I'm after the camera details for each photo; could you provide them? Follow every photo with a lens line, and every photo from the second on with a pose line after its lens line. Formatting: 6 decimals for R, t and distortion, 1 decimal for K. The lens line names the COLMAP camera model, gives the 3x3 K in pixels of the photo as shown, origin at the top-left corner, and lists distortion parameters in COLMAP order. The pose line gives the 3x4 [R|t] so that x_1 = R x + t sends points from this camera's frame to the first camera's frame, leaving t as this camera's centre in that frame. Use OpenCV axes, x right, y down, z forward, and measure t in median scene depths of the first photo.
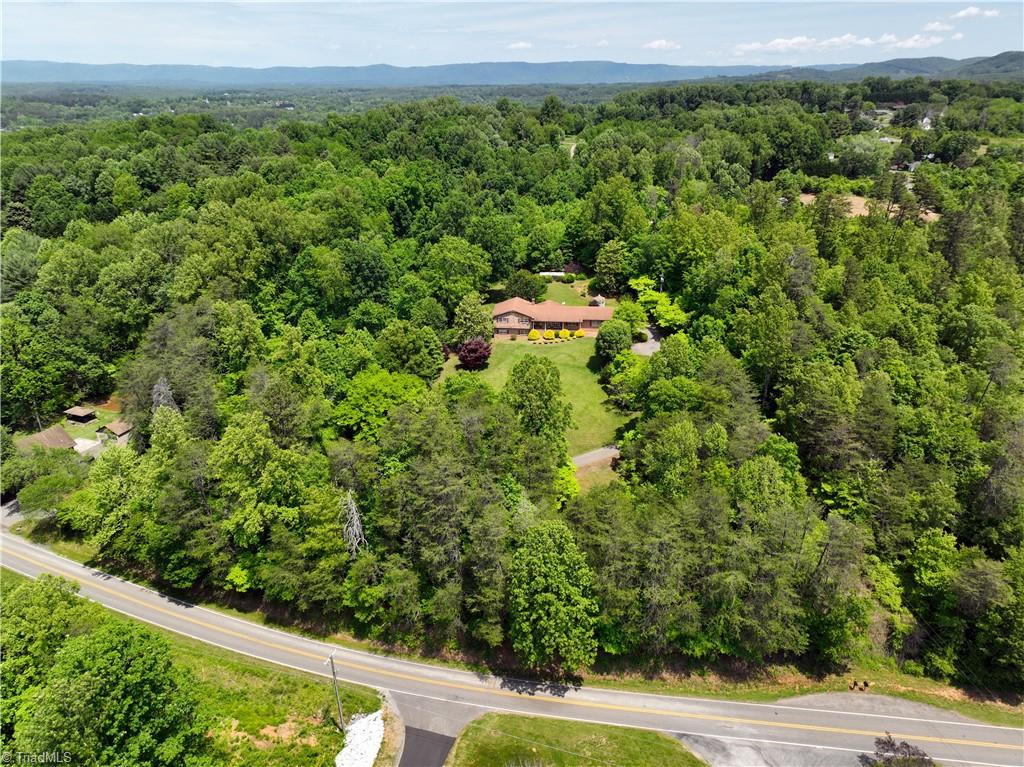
lens RADIAL K [[716.8, 0, 512.0], [0, 716.8, 383.5], [0, 0, 1]] dist [0.015391, 0.008556]
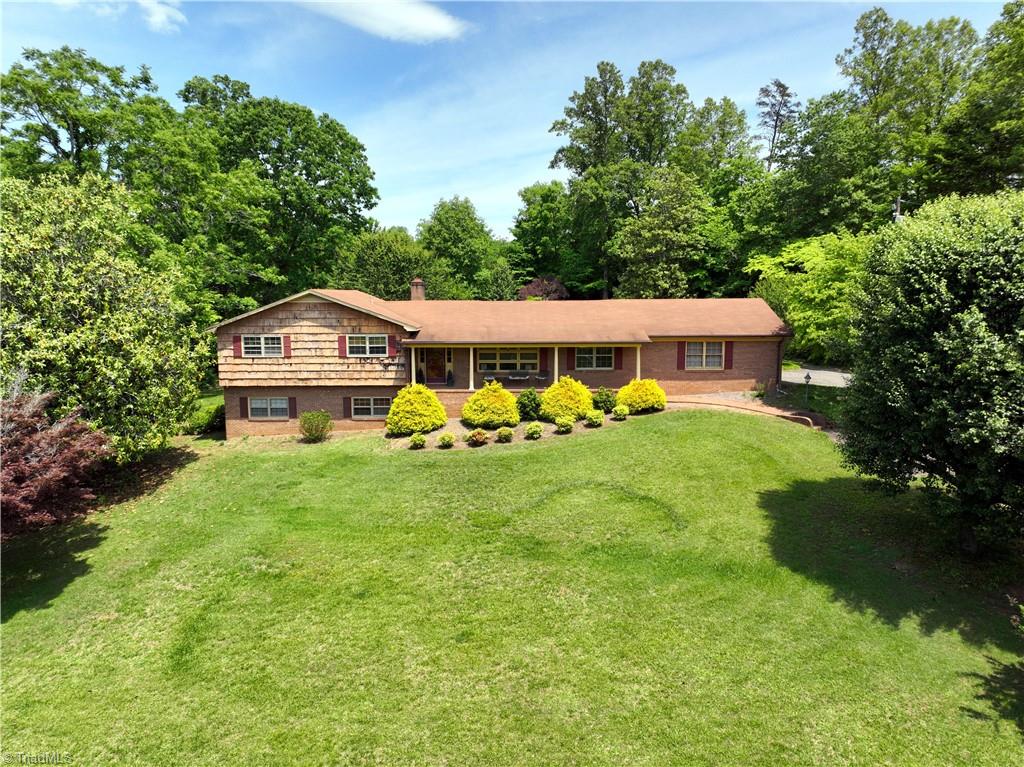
lens RADIAL K [[717.2, 0, 512.0], [0, 717.2, 383.5], [0, 0, 1]] dist [0.009797, 0.008870]
pose [[0.994585, -0.016222, 0.102657, 0.033249], [0.043139, 0.963073, -0.265763, -0.018482], [-0.094555, 0.268752, 0.958557, 0.720168]]
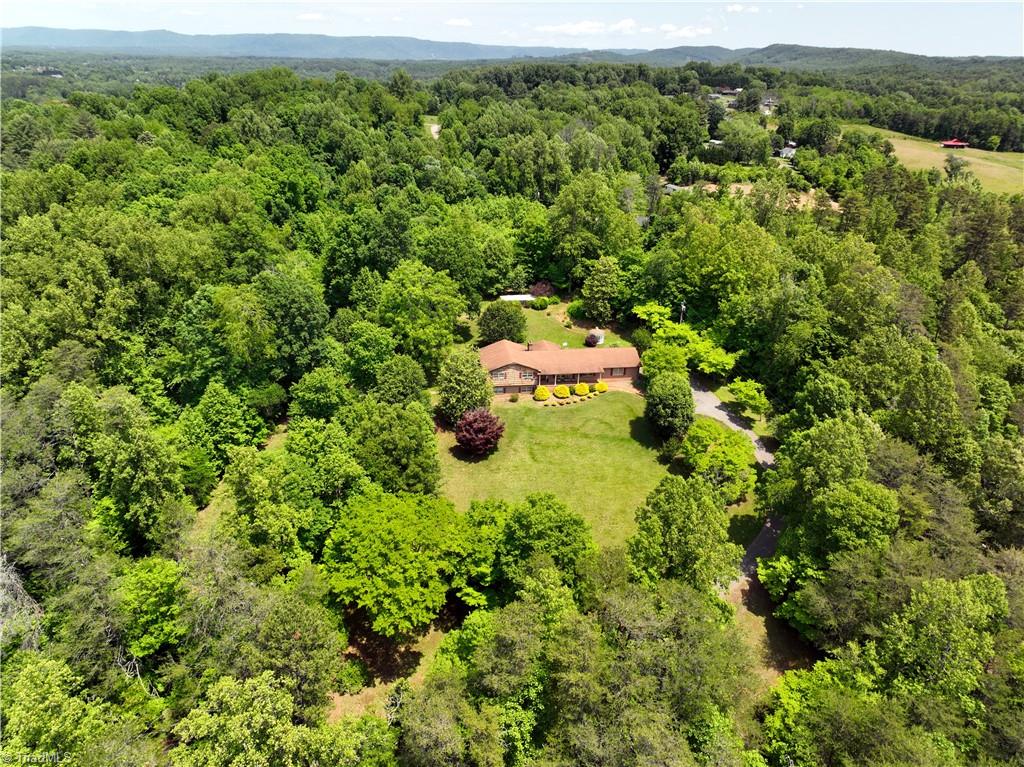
lens RADIAL K [[717.2, 0, 512.0], [0, 717.2, 383.5], [0, 0, 1]] dist [0.009797, 0.008870]
pose [[0.968912, -0.076026, 0.235437, -0.156497], [0.069527, 0.996938, 0.035796, -0.095805], [-0.237437, -0.018314, 0.971230, 0.254645]]
